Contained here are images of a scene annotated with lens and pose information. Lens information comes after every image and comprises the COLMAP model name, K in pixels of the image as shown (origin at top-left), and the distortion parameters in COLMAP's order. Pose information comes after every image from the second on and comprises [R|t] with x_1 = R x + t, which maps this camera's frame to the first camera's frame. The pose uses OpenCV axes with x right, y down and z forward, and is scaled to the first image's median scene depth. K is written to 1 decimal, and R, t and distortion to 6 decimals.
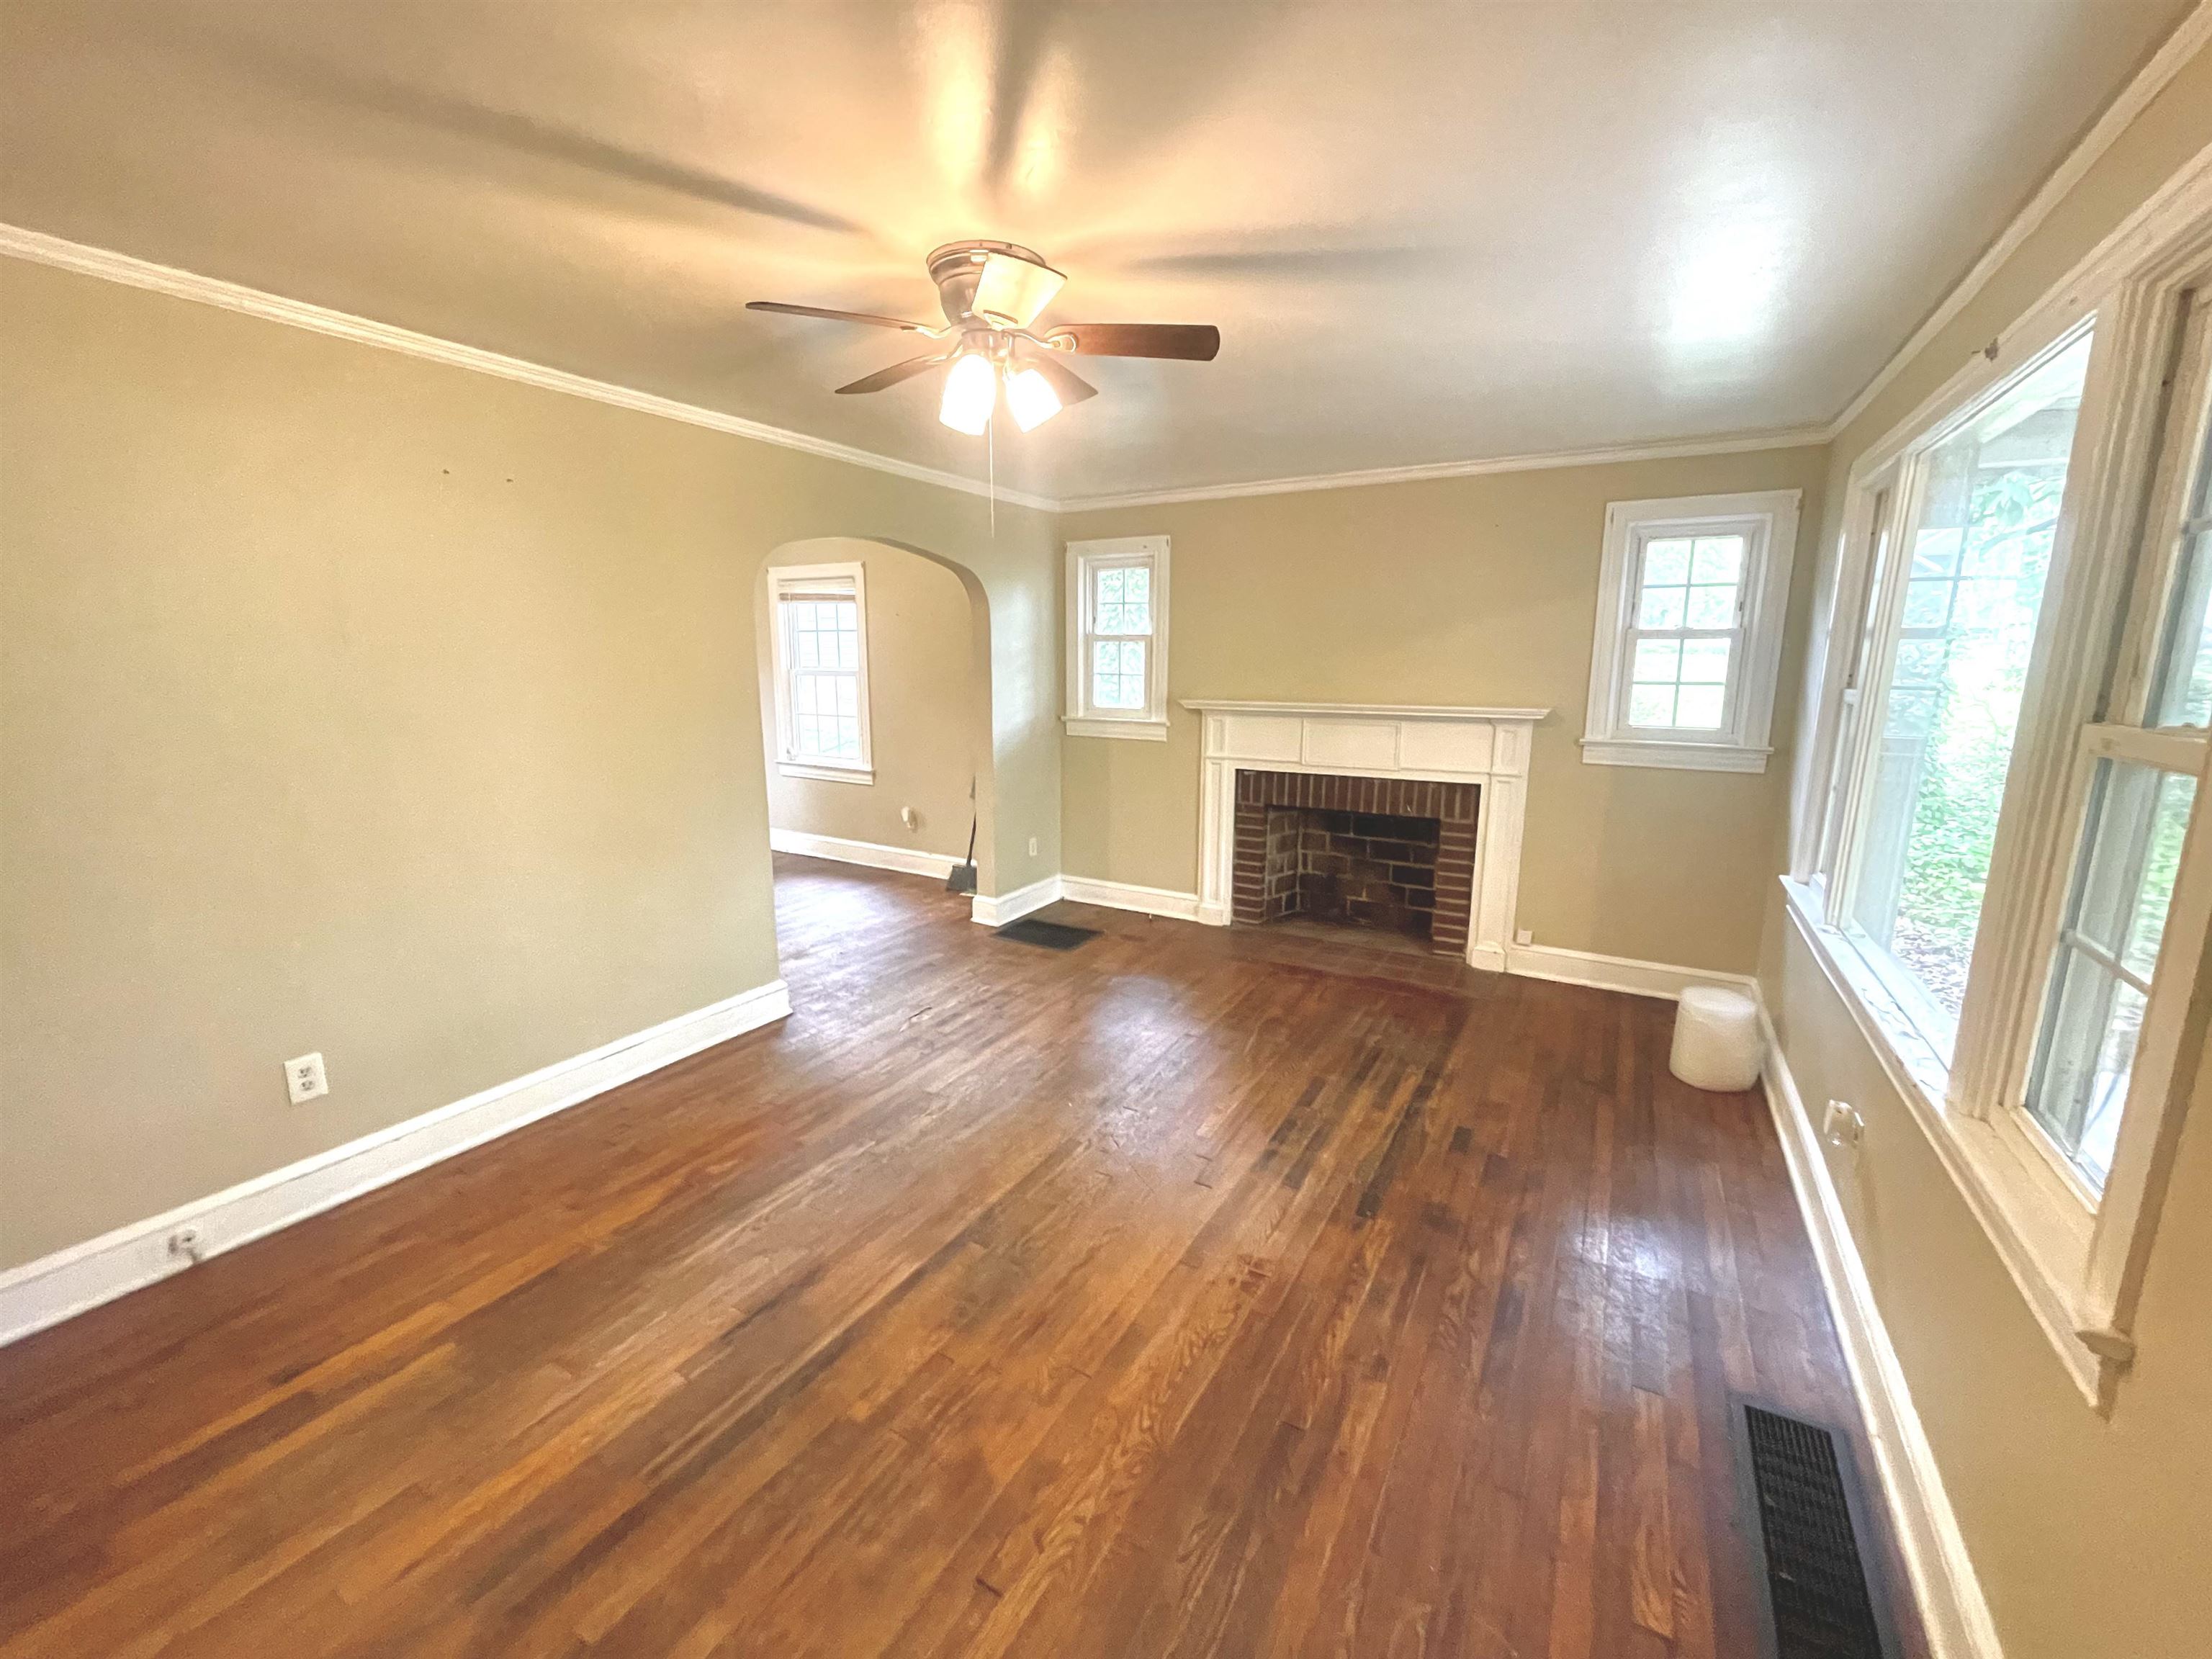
lens RADIAL K [[886.7, 0, 1102.6], [0, 886.7, 817.0], [0, 0, 1]] dist [0.000572, -0.010890]
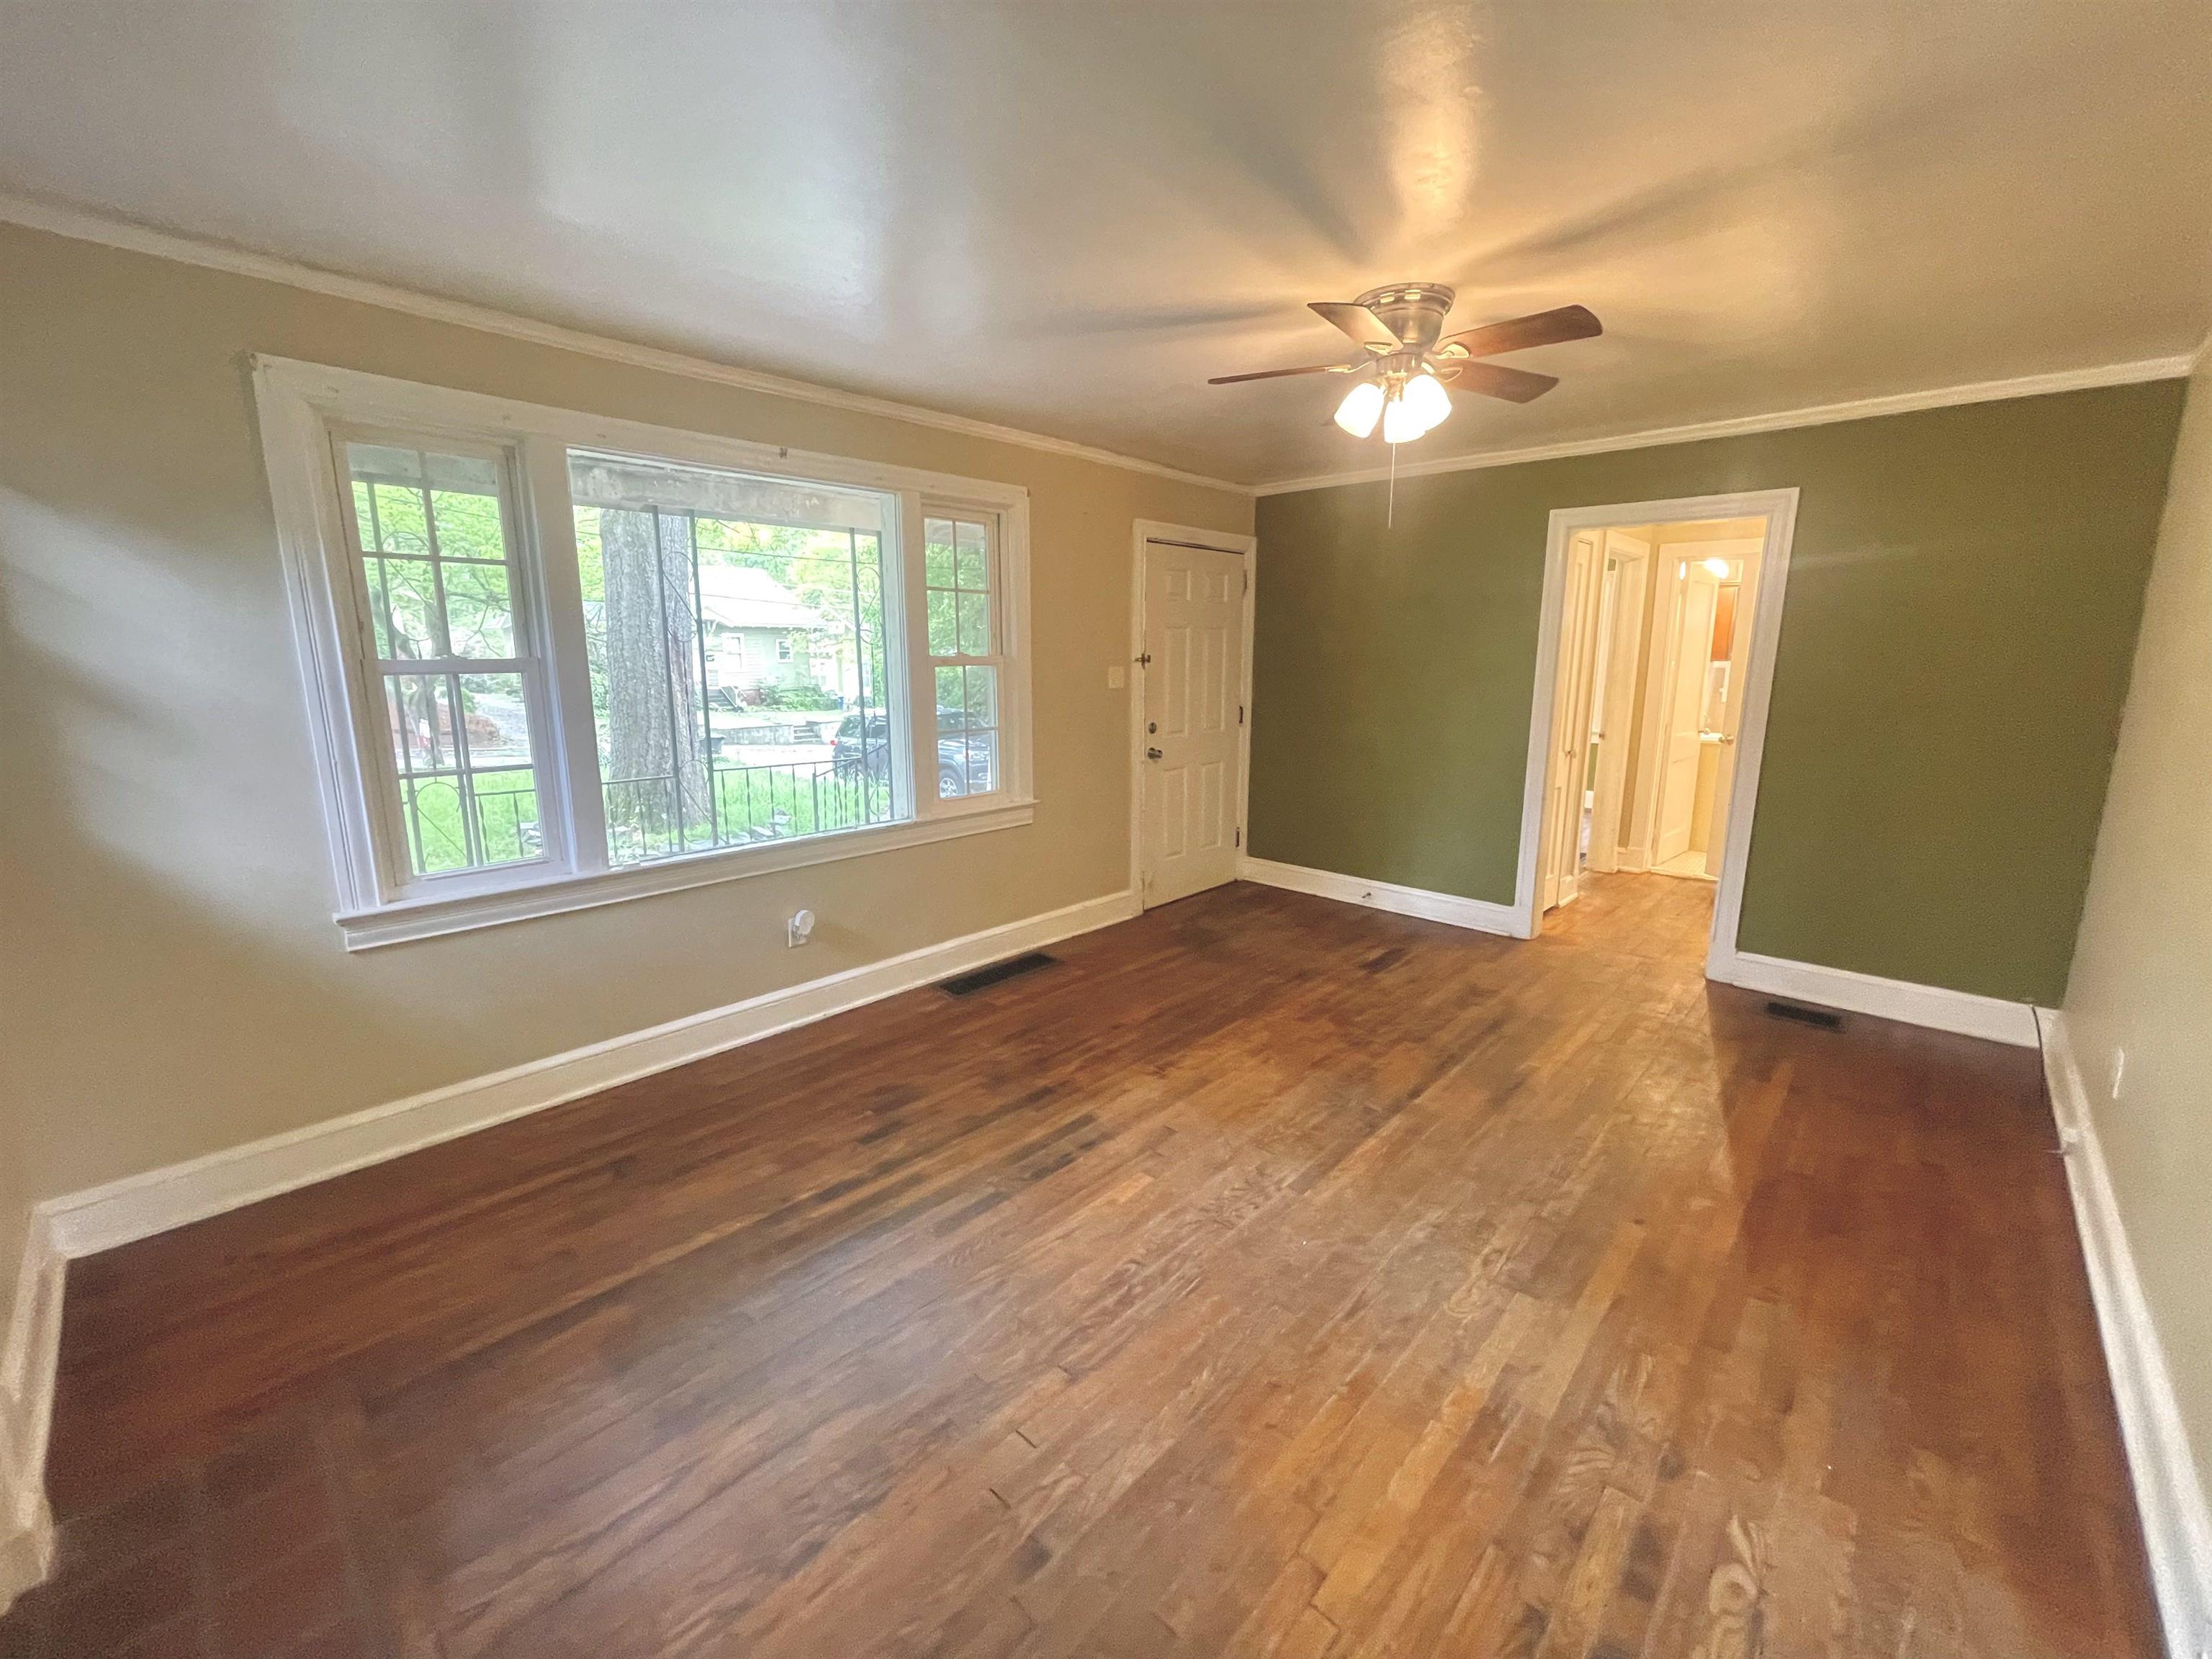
lens RADIAL K [[897.2, 0, 1099.7], [0, 897.2, 817.5], [0, 0, 1]] dist [-0.001674, 0.005531]
pose [[-0.976113, -0.053263, 0.210633, -0.009862], [0.027269, 0.931782, 0.361993, -0.319085], [-0.215544, 0.359090, -0.908072, 1.840941]]
